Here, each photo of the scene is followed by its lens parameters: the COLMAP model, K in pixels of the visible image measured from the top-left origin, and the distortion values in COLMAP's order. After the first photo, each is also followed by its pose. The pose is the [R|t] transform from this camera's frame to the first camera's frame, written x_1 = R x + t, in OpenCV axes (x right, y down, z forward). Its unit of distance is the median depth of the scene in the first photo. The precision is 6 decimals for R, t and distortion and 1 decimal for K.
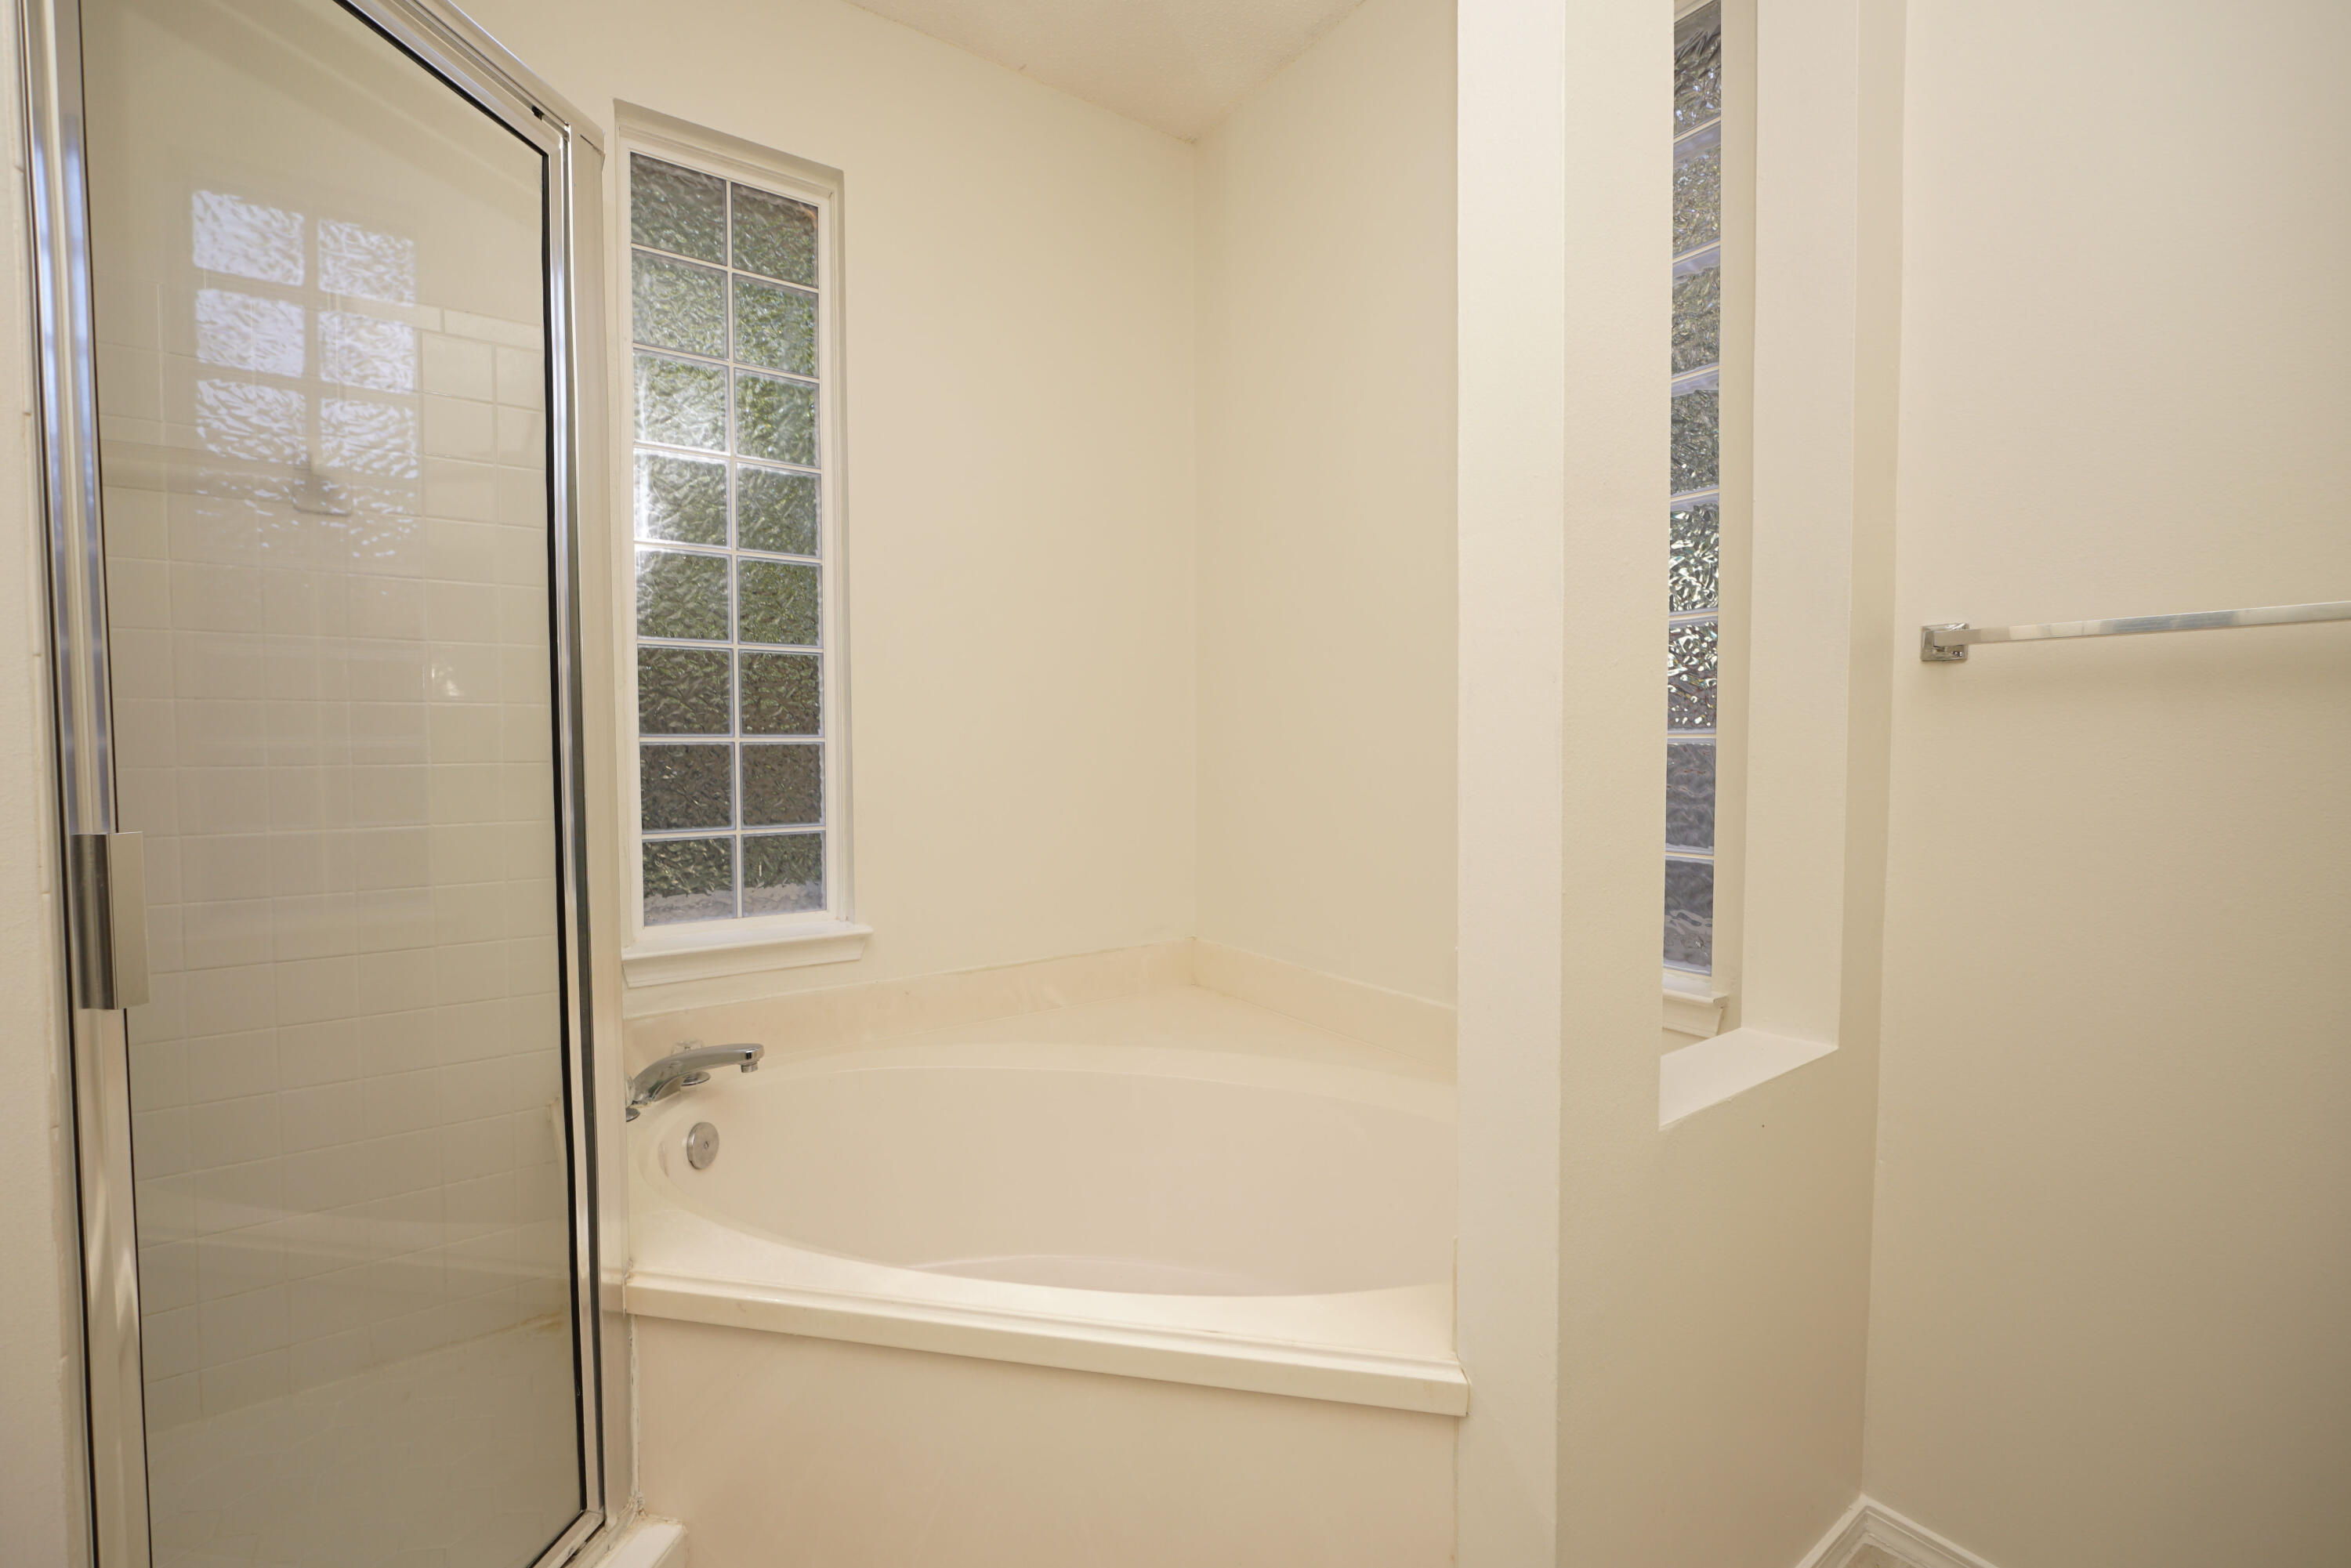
lens RADIAL K [[978.9, 0, 1169.8], [0, 978.9, 779.8], [0, 0, 1]] dist [-0.016268, 0.004720]
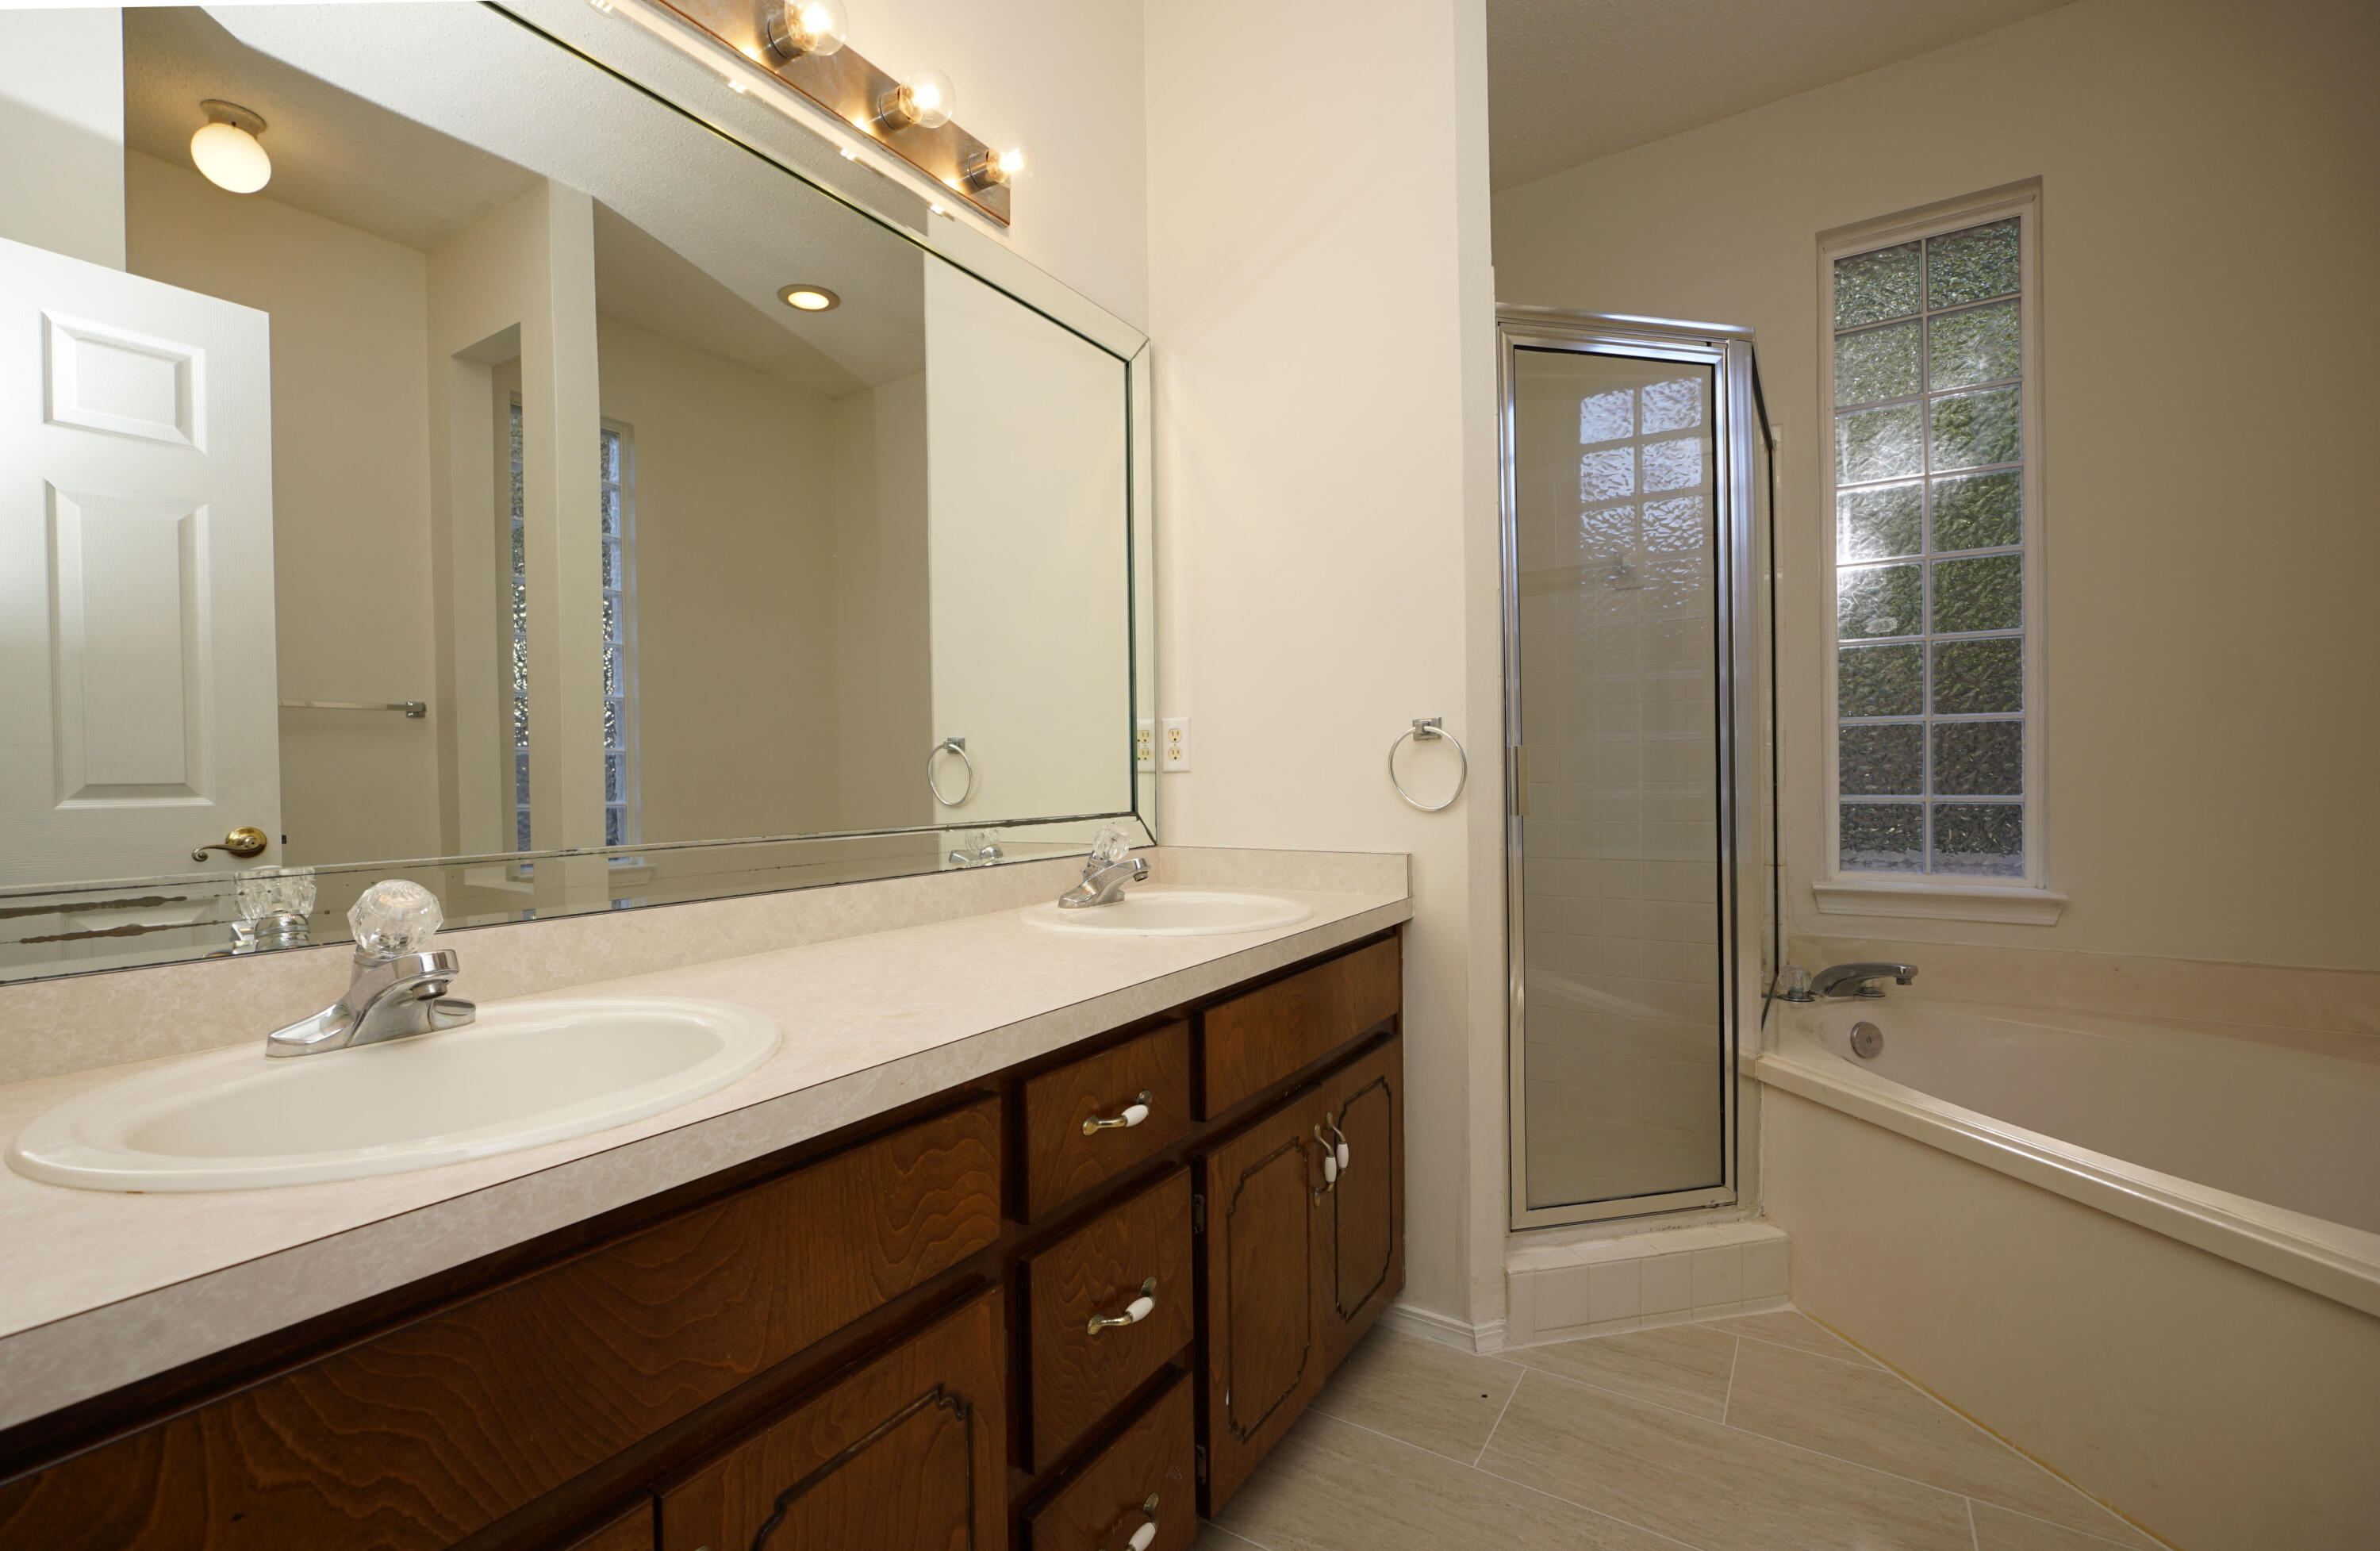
lens RADIAL K [[1020.1, 0, 1181.2], [0, 1020.1, 781.4], [0, 0, 1]] dist [0.001760, 0.000130]
pose [[0.376927, 0.006287, -0.926222, 0.344474], [-0.012025, 0.999926, 0.001894, 0.040656], [0.926165, 0.010424, 0.376975, -0.274258]]
